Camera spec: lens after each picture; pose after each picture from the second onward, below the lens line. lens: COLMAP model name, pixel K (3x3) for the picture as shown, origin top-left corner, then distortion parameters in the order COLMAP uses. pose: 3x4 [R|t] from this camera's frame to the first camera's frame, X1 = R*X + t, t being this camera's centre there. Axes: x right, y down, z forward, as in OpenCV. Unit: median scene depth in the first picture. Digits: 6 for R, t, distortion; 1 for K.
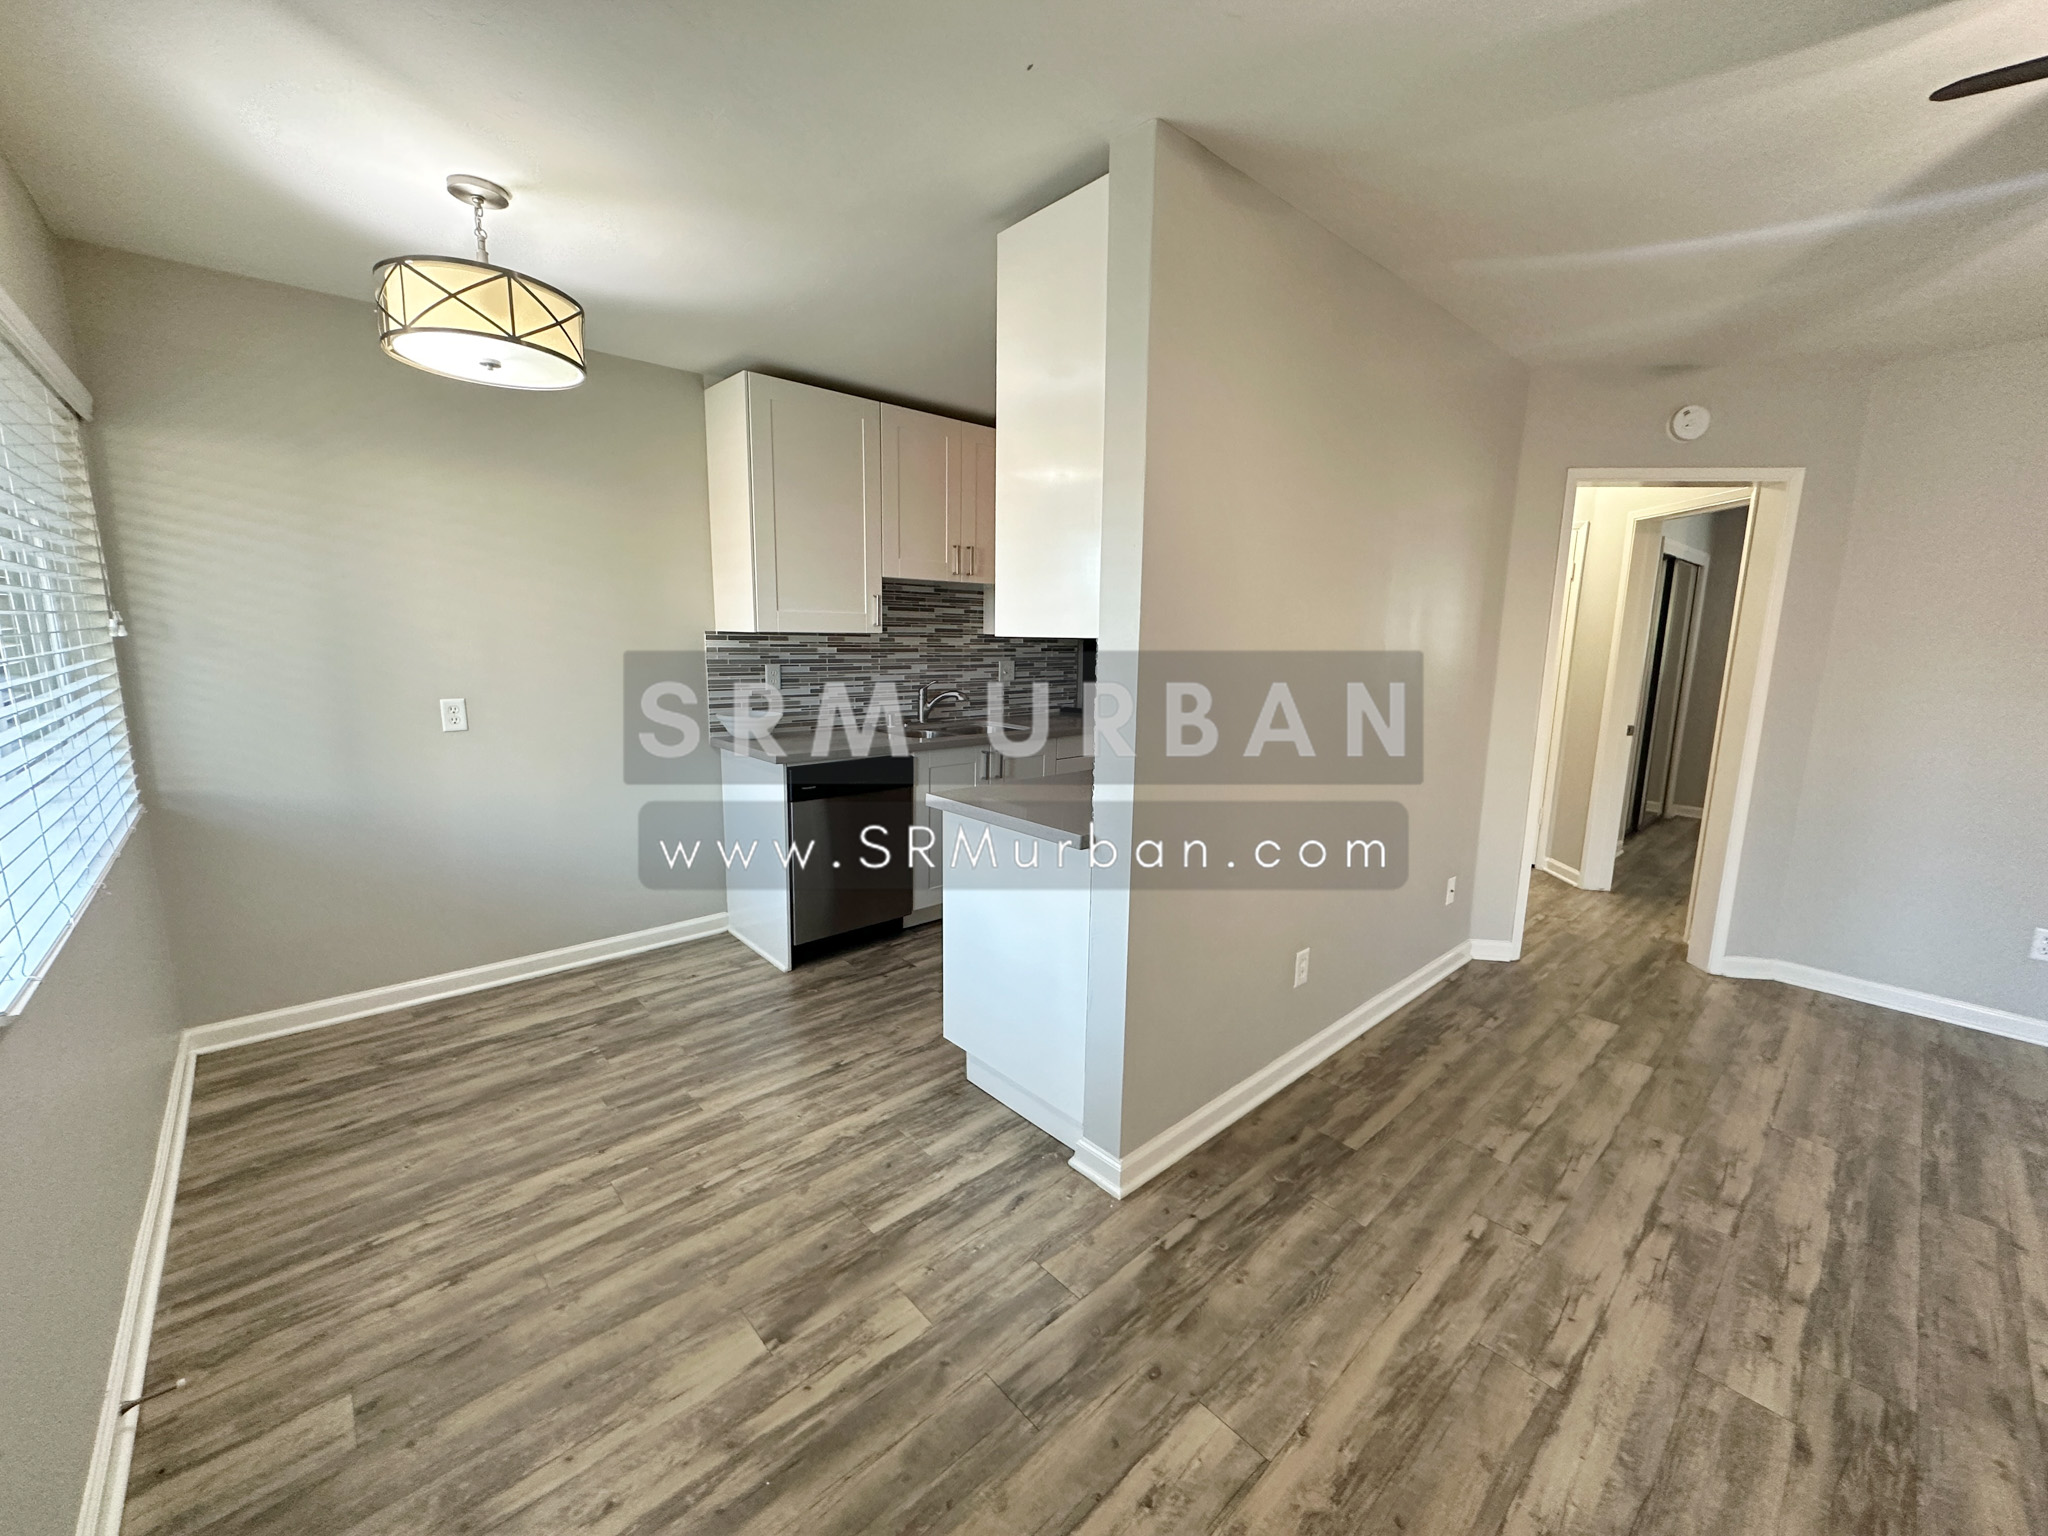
lens RADIAL K [[814.8, 0, 1025.5], [0, 814.8, 761.8], [0, 0, 1]] dist [-0.001907, 0.000338]
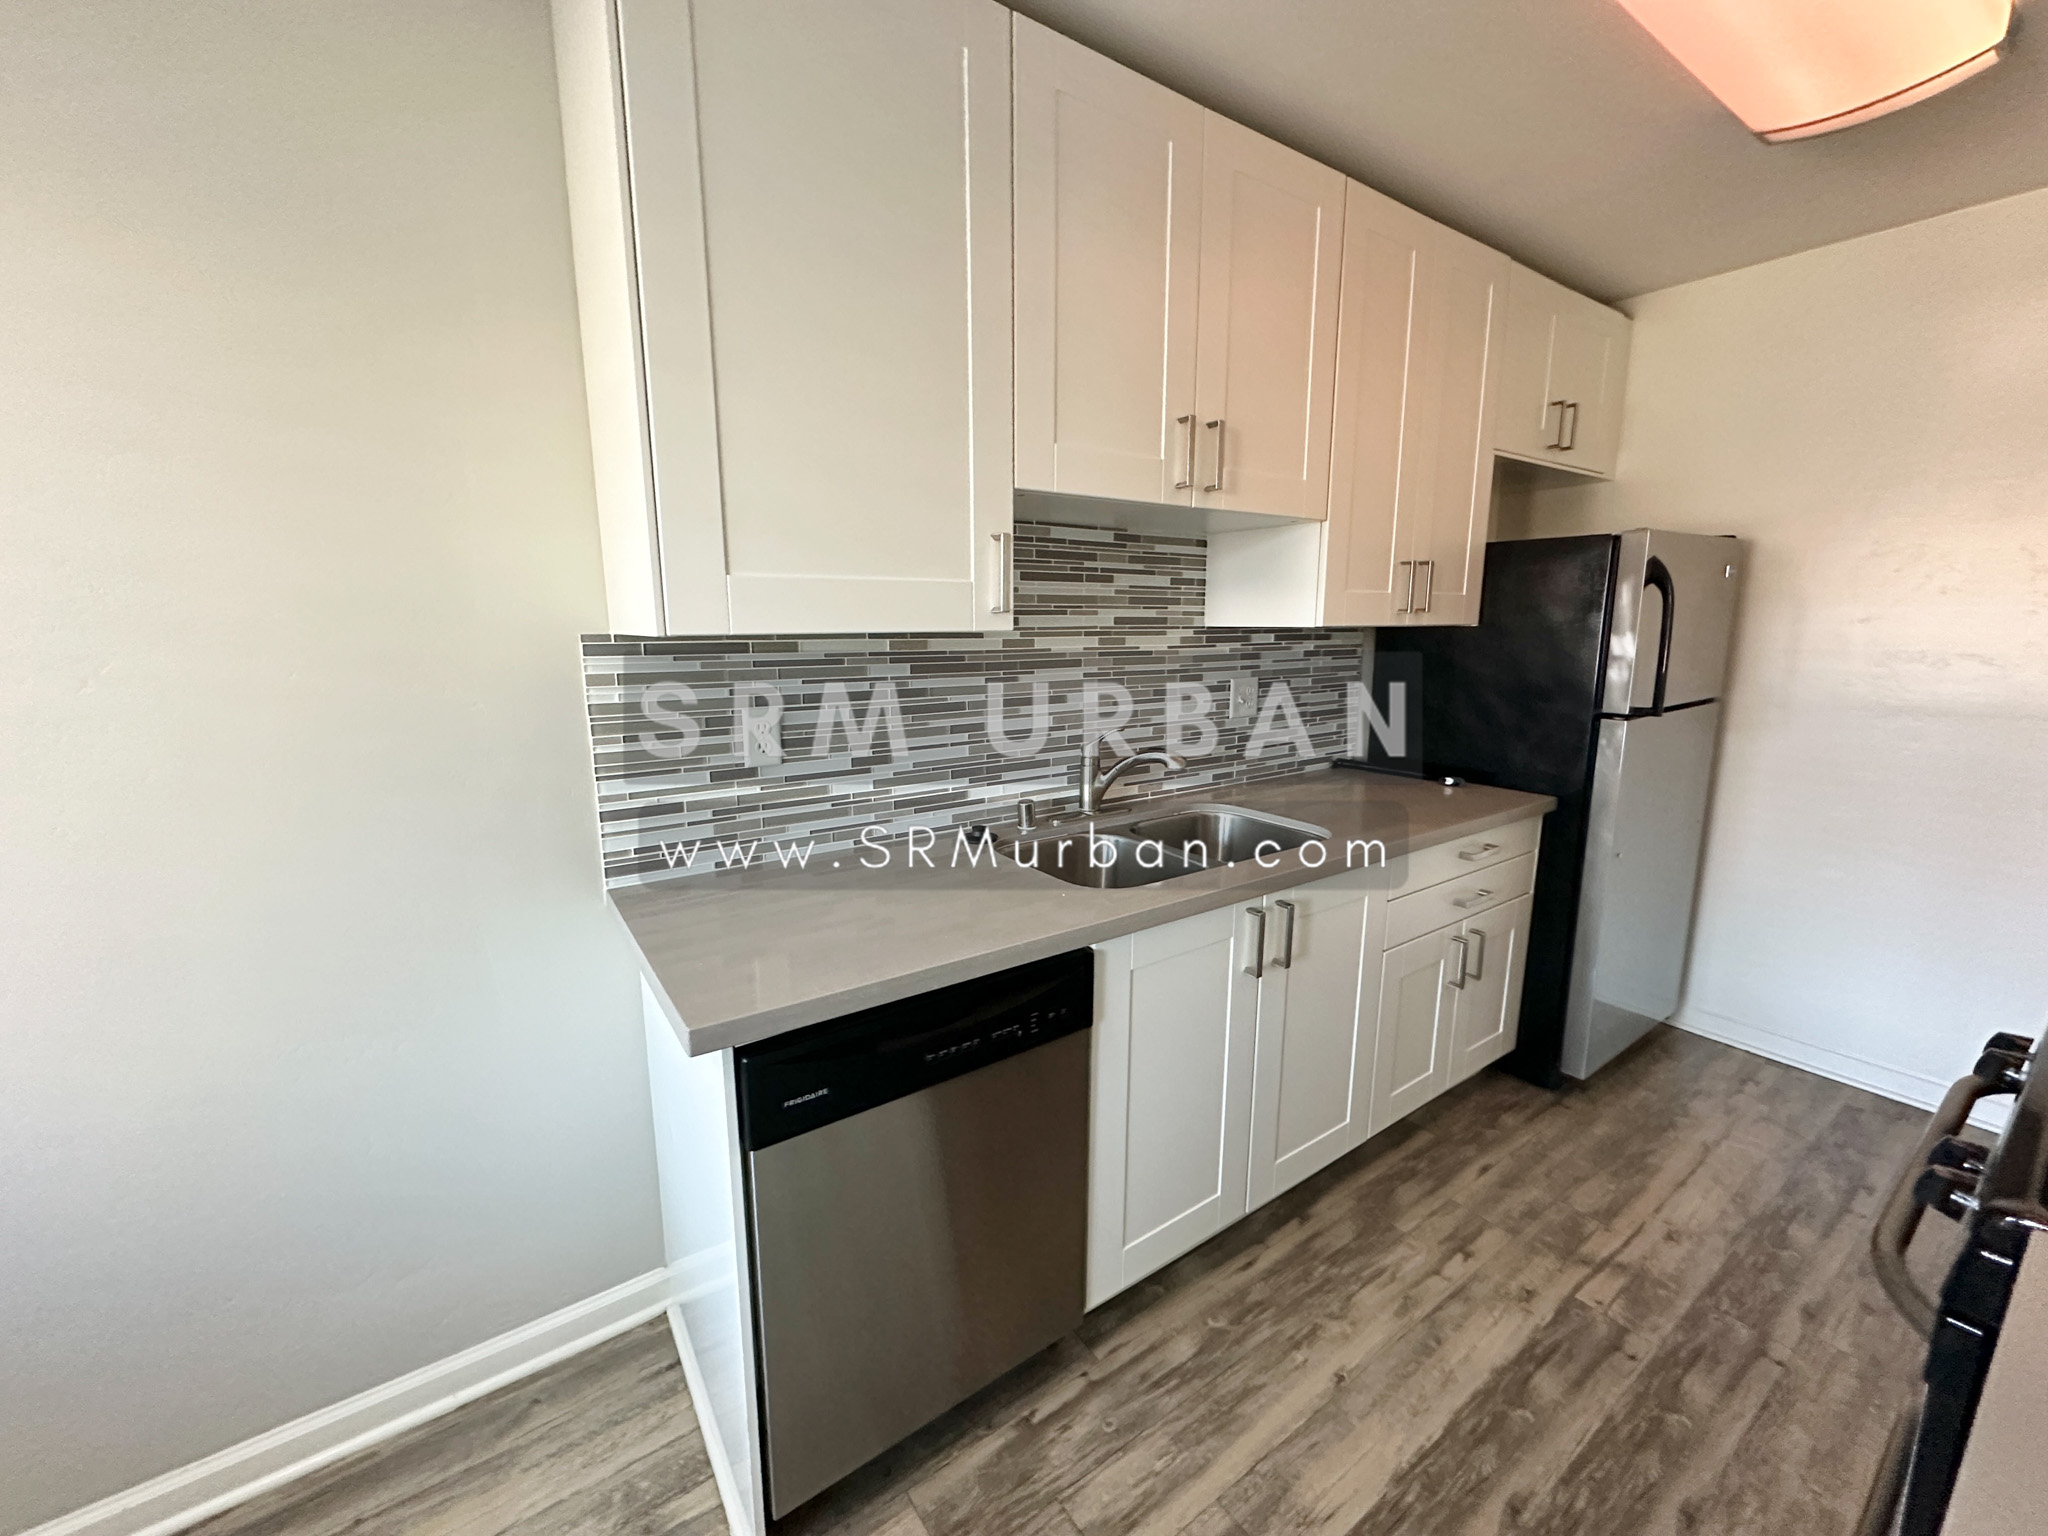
lens RADIAL K [[814.8, 0, 1026.2], [0, 814.8, 762.5], [0, 0, 1]] dist [-0.001907, 0.000338]
pose [[0.991074, 0.002969, -0.133283, -0.174199], [-0.001199, 0.999910, 0.013359, -0.147967], [0.133310, -0.013080, 0.990988, 0.906159]]
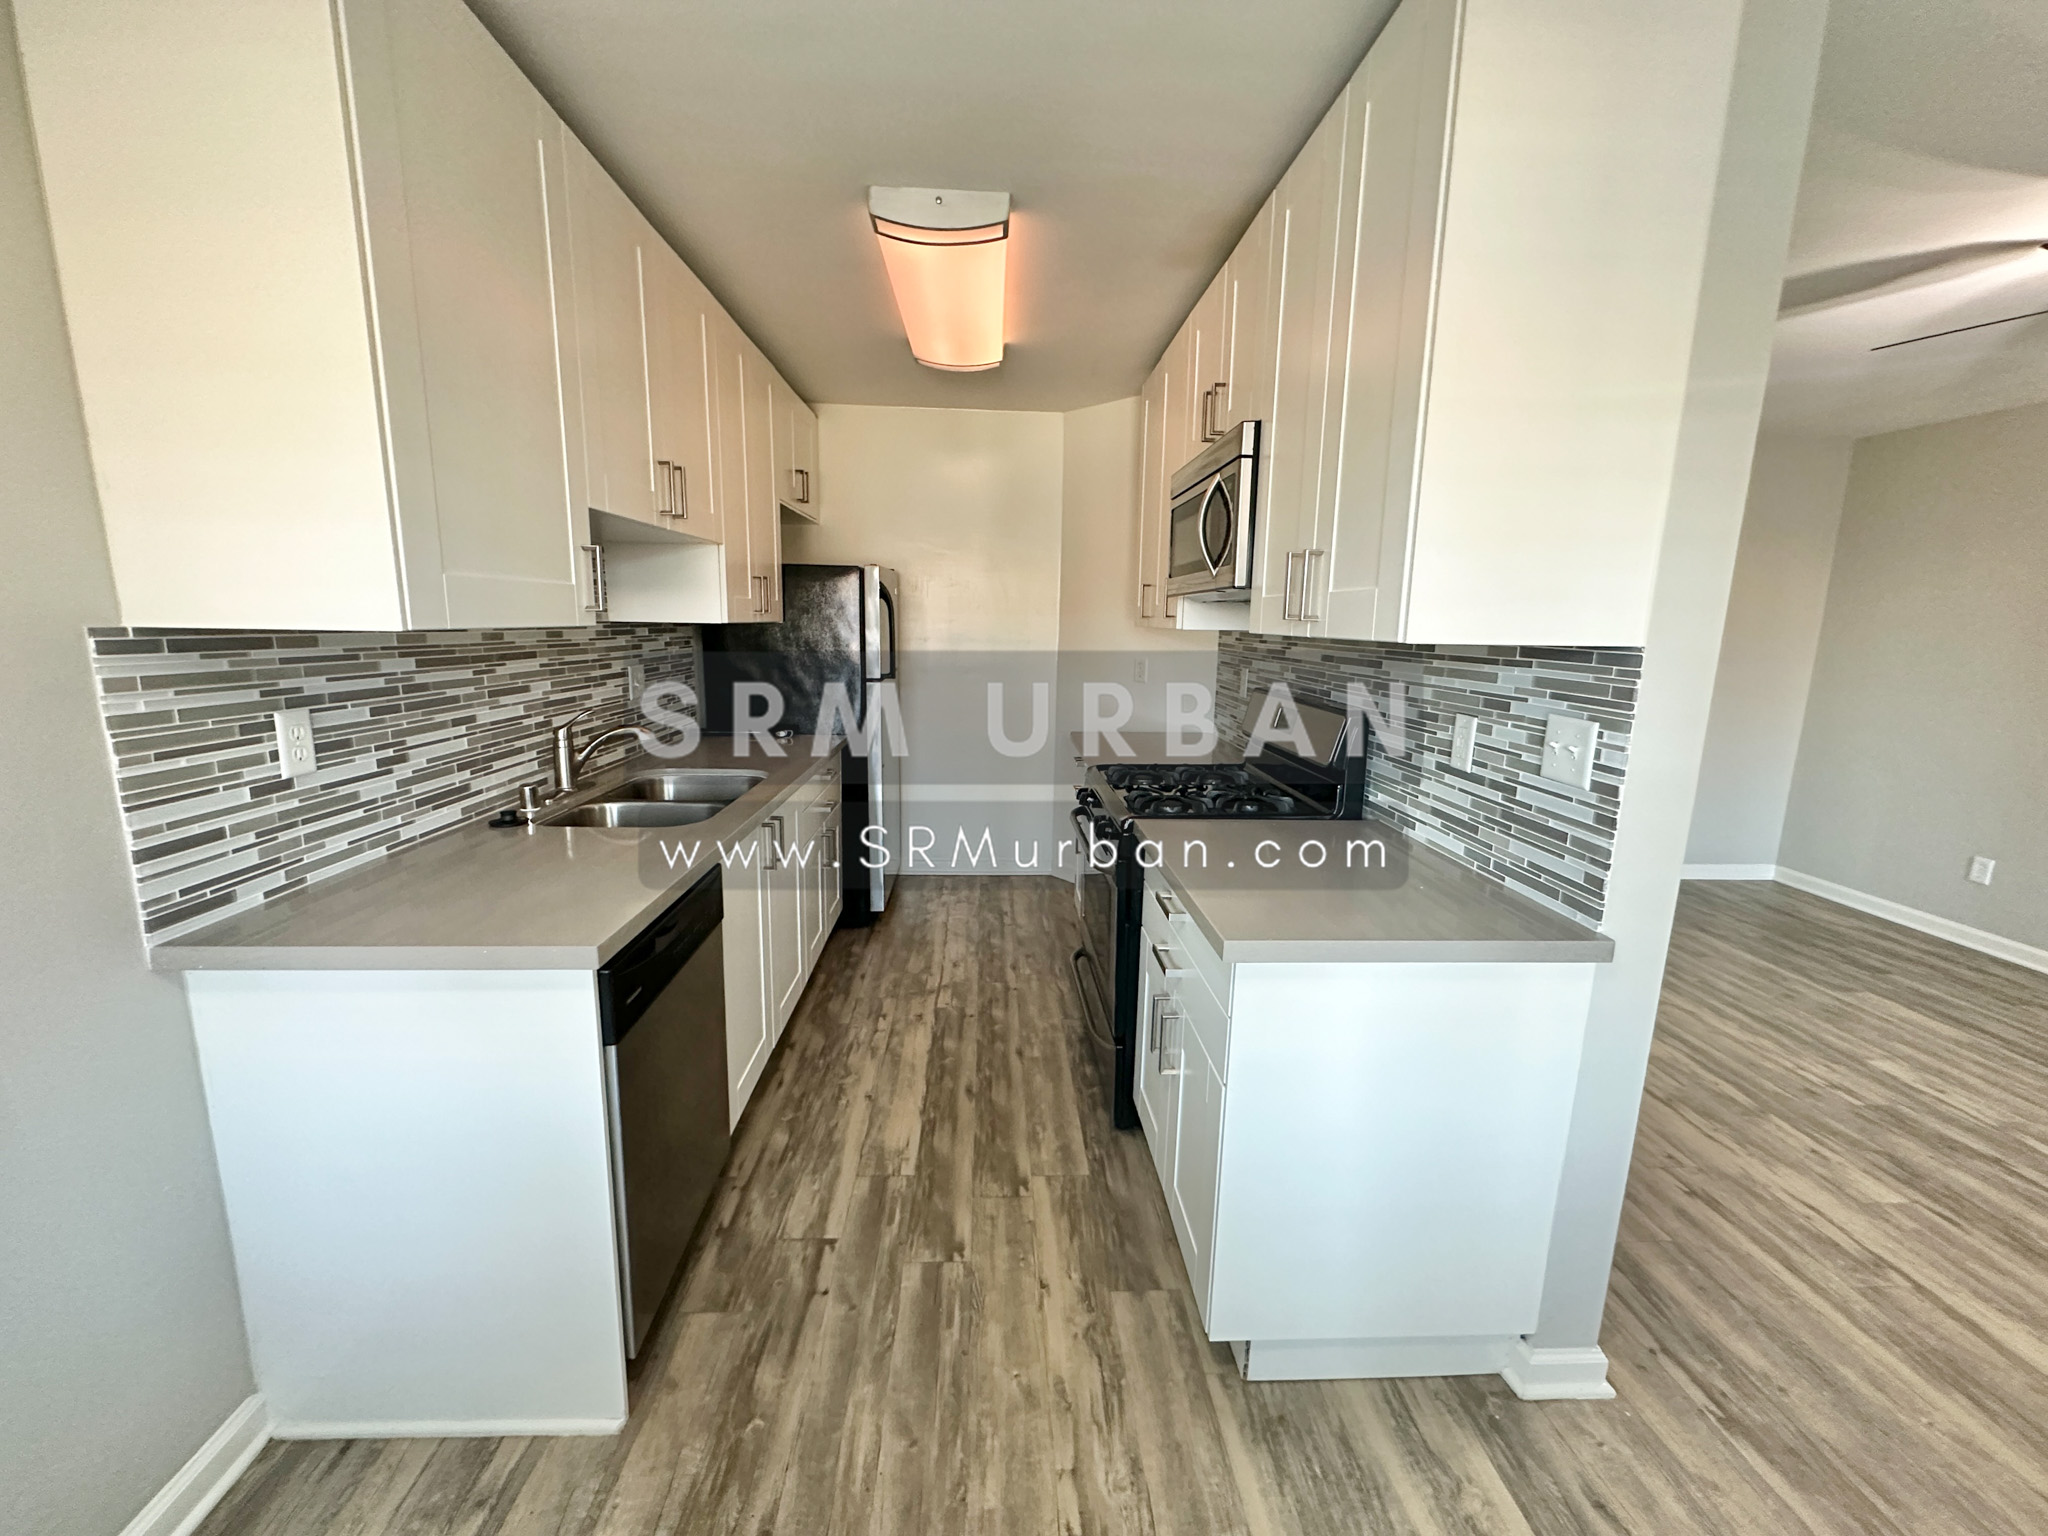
lens RADIAL K [[814.8, 0, 1024.9], [0, 814.8, 761.9], [0, 0, 1]] dist [-0.001907, 0.000338]
pose [[0.636982, -0.138668, 0.758304, -0.588217], [0.114727, 0.989786, 0.084627, -0.135316], [-0.762294, 0.033092, 0.646384, 0.750733]]
